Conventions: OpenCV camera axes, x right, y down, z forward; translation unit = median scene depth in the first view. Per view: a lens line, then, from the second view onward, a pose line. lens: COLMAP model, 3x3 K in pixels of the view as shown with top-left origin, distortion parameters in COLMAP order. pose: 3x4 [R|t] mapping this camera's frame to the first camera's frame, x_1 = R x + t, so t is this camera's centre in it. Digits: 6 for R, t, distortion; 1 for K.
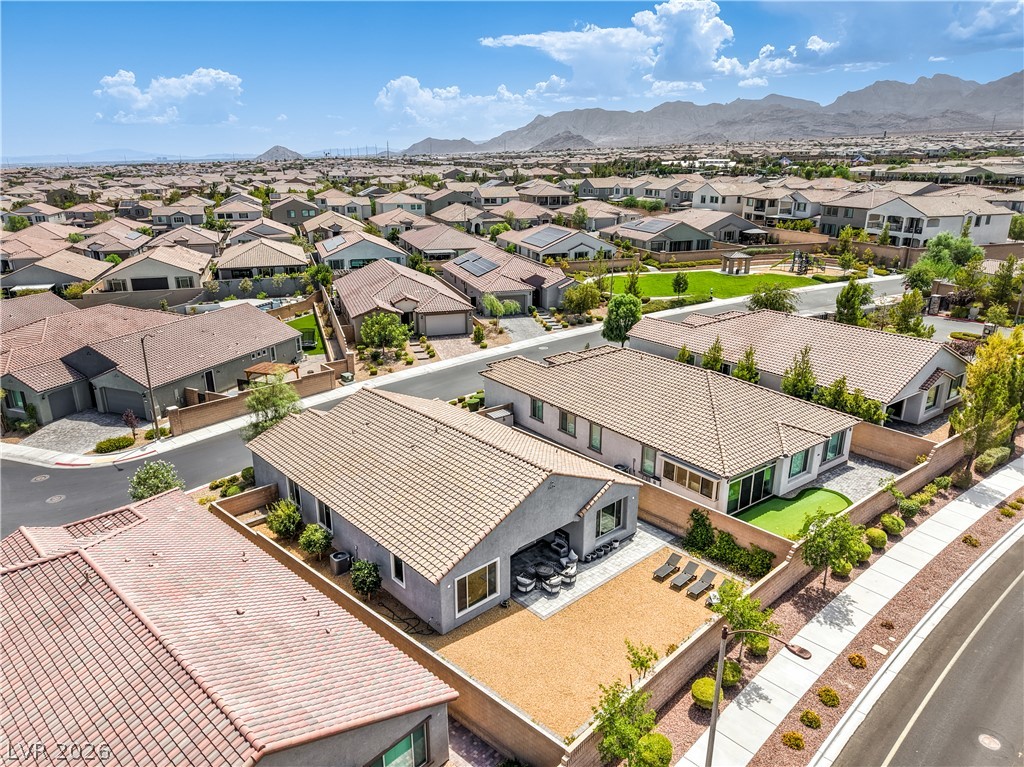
lens RADIAL K [[691.0, 0, 507.9], [0, 691.0, 387.0], [0, 0, 1]] dist [0.006666, -0.005553]
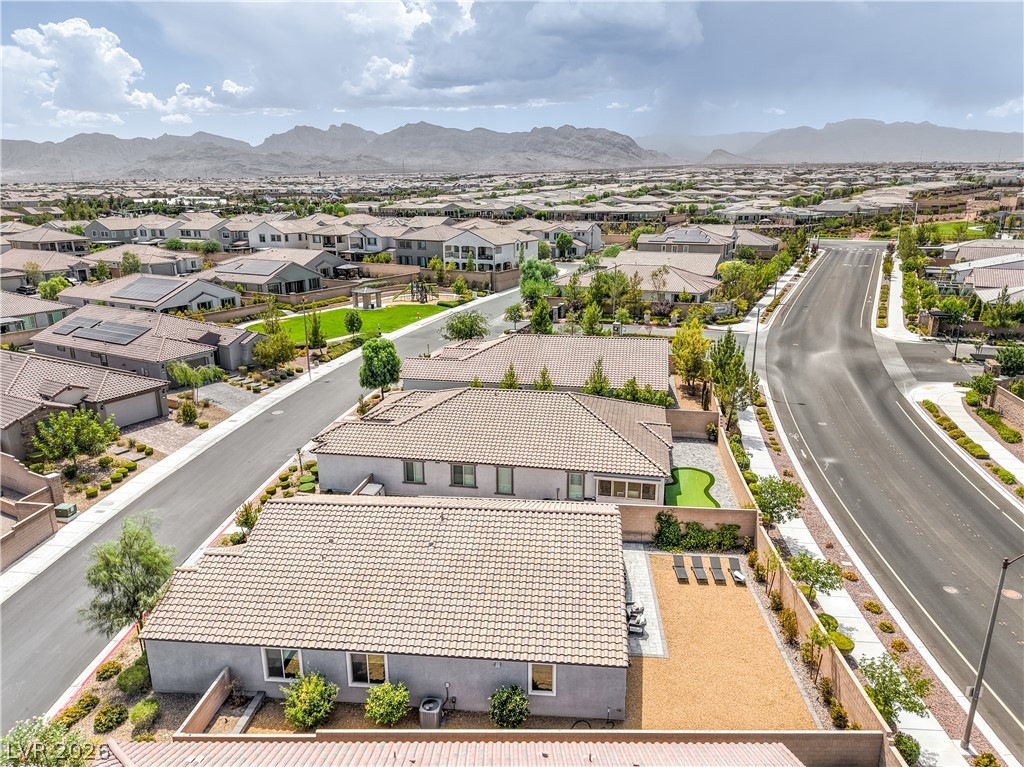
lens RADIAL K [[684.1, 0, 506.3], [0, 684.1, 385.0], [0, 0, 1]] dist [0.024940, -0.019599]
pose [[0.738154, -0.181294, 0.649816, -0.257691], [0.213227, 0.976535, 0.030233, -0.047498], [-0.640049, 0.116242, 0.759490, 0.127545]]
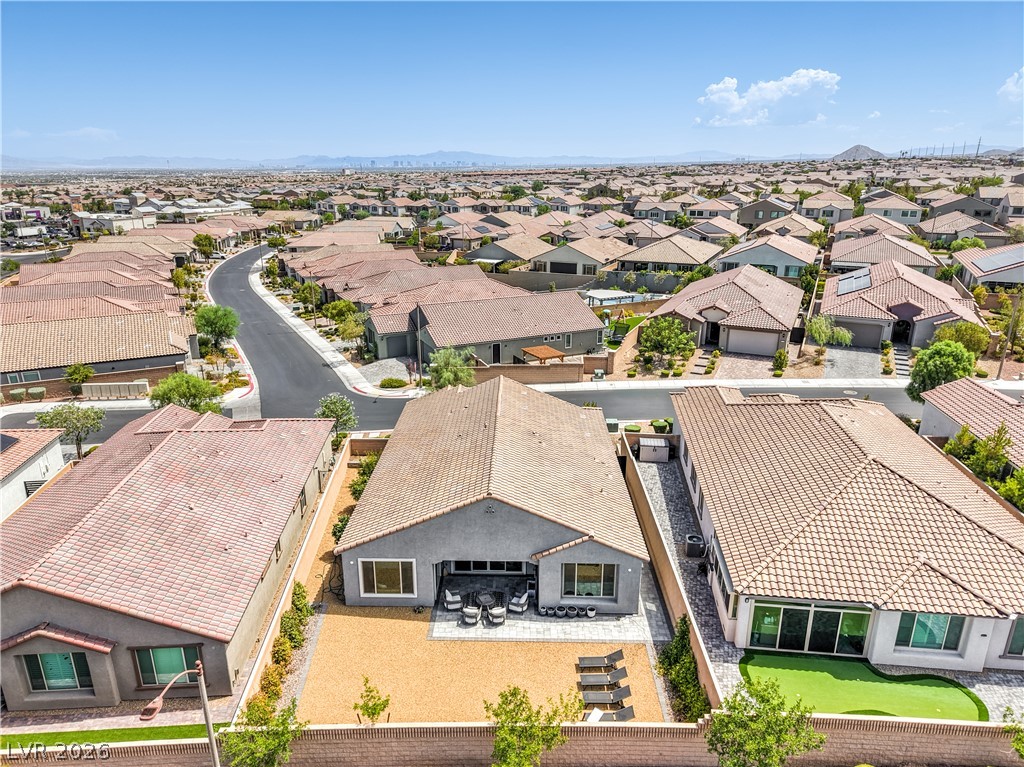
lens RADIAL K [[684.1, 0, 506.3], [0, 684.1, 385.0], [0, 0, 1]] dist [0.024940, -0.019599]
pose [[0.723846, 0.216082, -0.655253, 0.249275], [-0.216831, 0.972820, 0.081276, -0.037776], [0.655005, 0.083248, 0.751025, 0.125472]]
